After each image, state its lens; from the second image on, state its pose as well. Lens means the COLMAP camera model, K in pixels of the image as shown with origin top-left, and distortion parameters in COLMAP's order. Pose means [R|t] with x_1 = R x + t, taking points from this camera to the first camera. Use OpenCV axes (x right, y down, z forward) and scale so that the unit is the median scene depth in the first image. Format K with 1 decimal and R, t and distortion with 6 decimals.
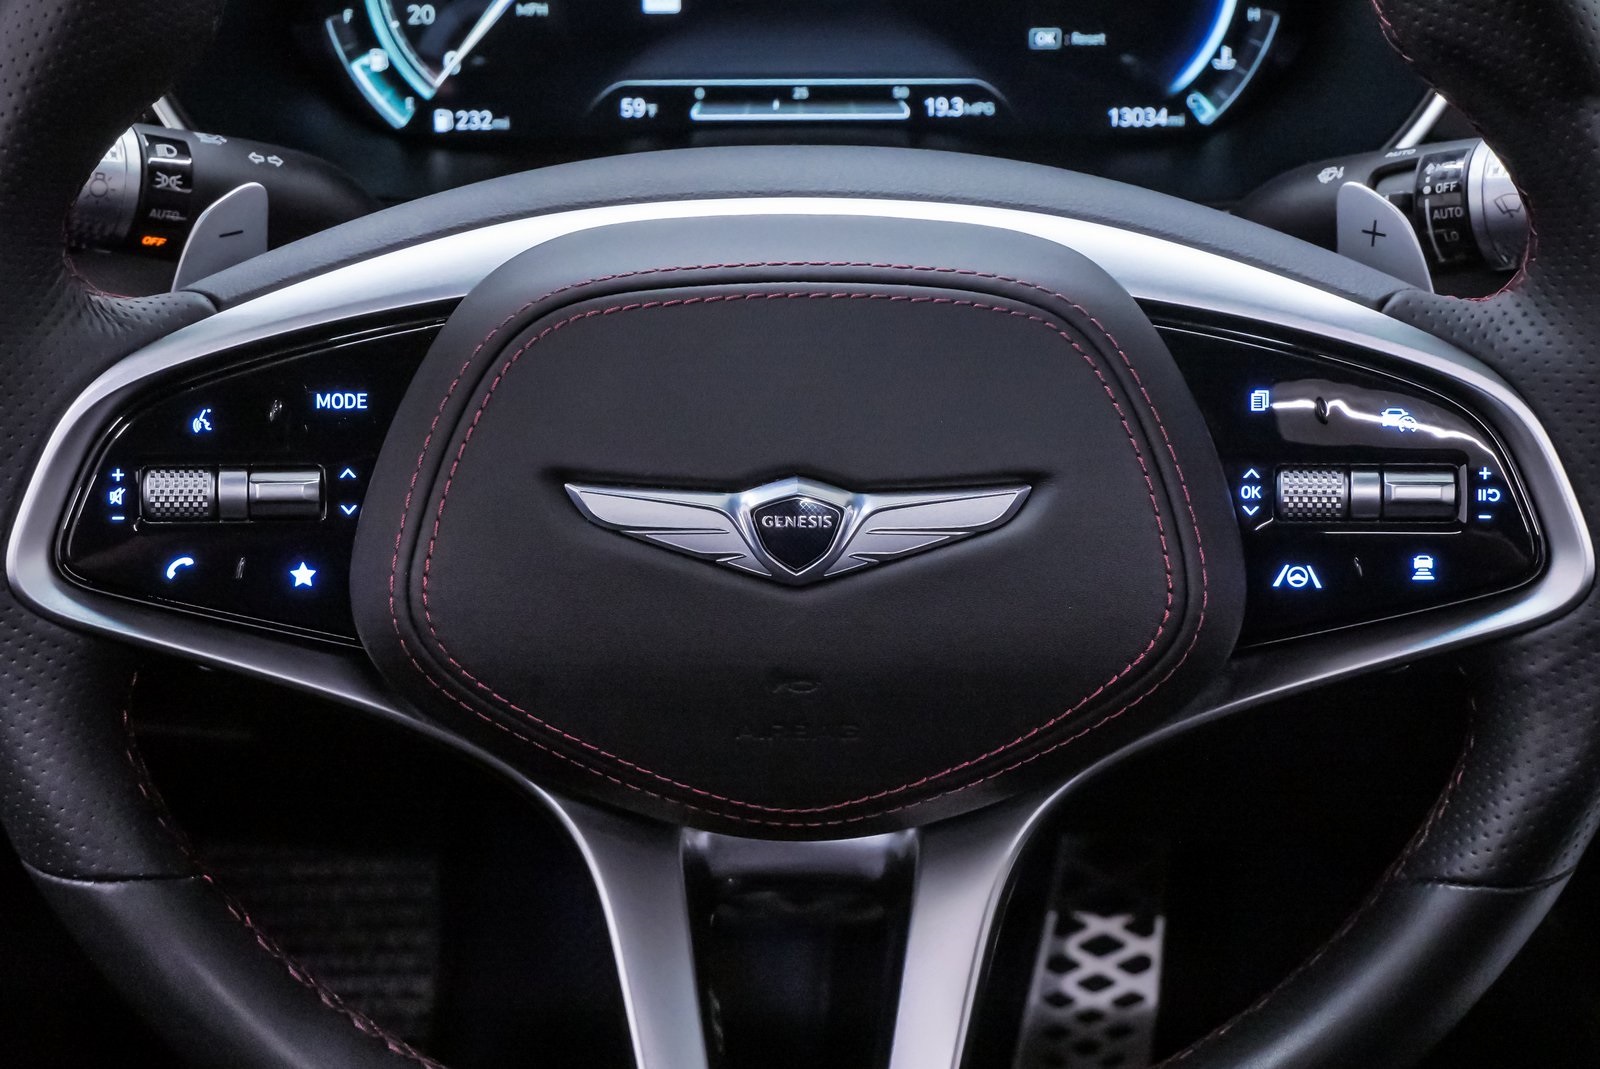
lens RADIAL K [[2845.3, 0, 767.2], [0, 2845.3, 523.7], [0, 0, 1]] dist [0.039297, 0.000000]
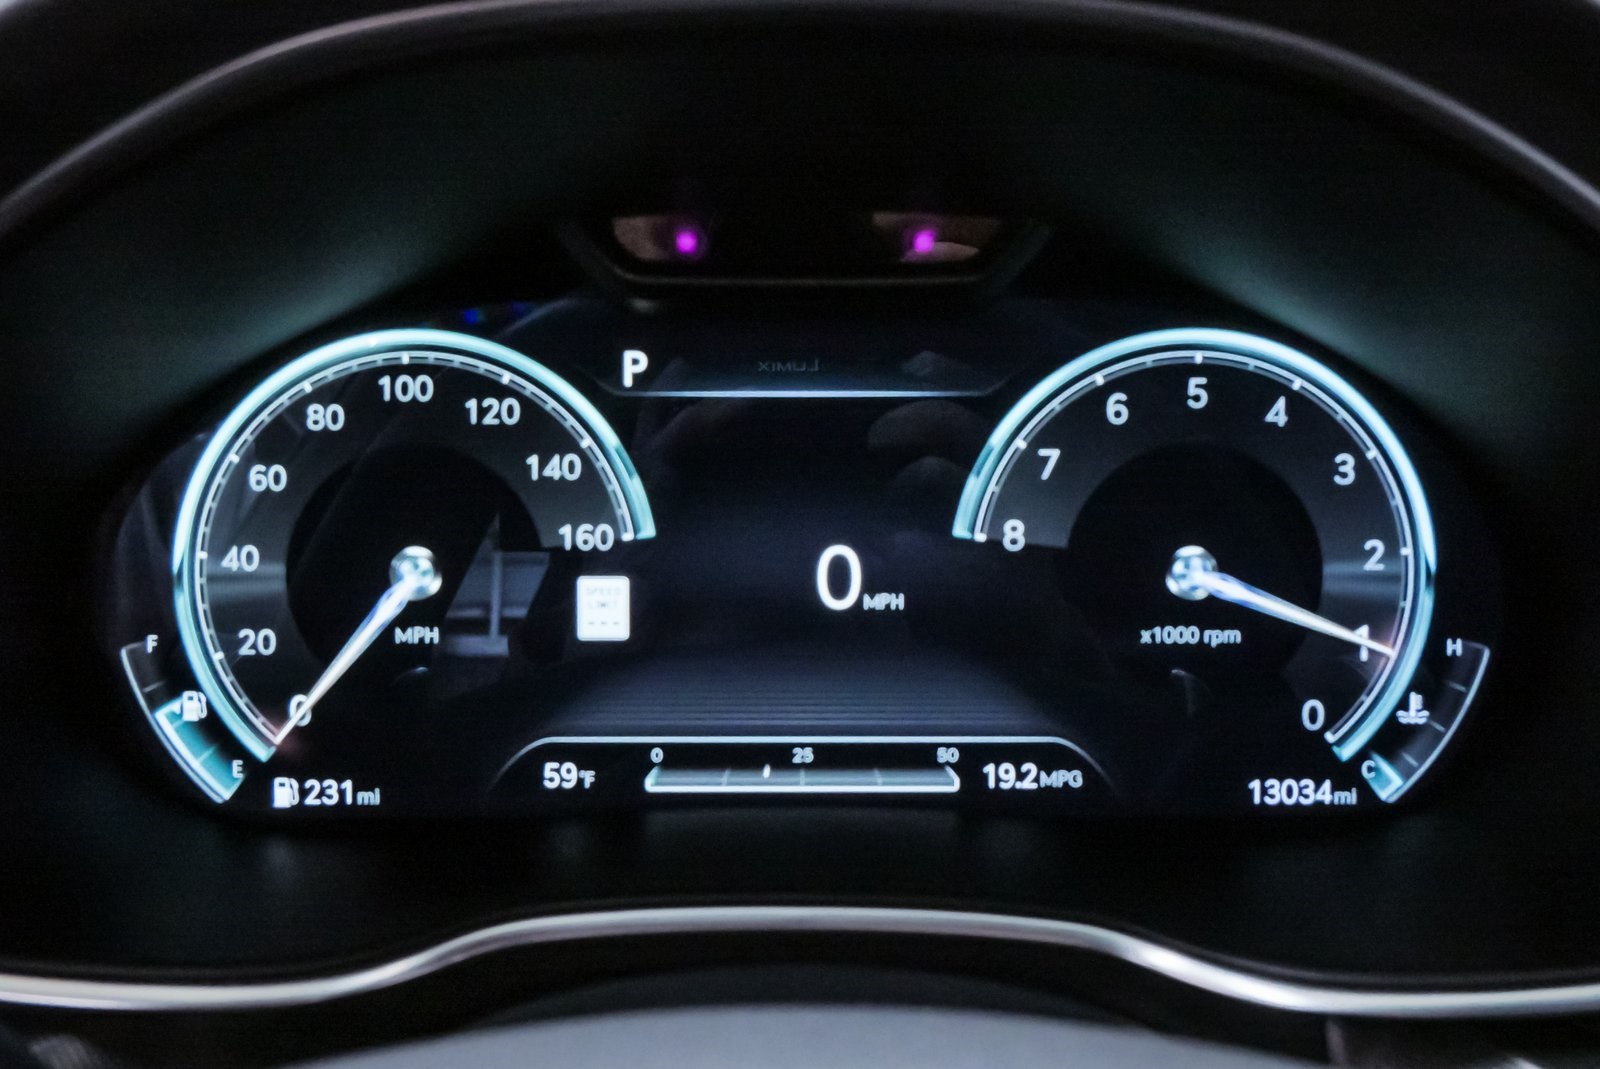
lens RADIAL K [[1987.3, 0, 795.2], [0, 1987.3, 542.5], [0, 0, 1]] dist [-0.012132, 0.000000]
pose [[0.999947, 0.004392, 0.009262, 0.005195], [-0.002524, 0.981241, -0.192770, -0.108982], [-0.009935, 0.192736, 0.981200, 0.516788]]
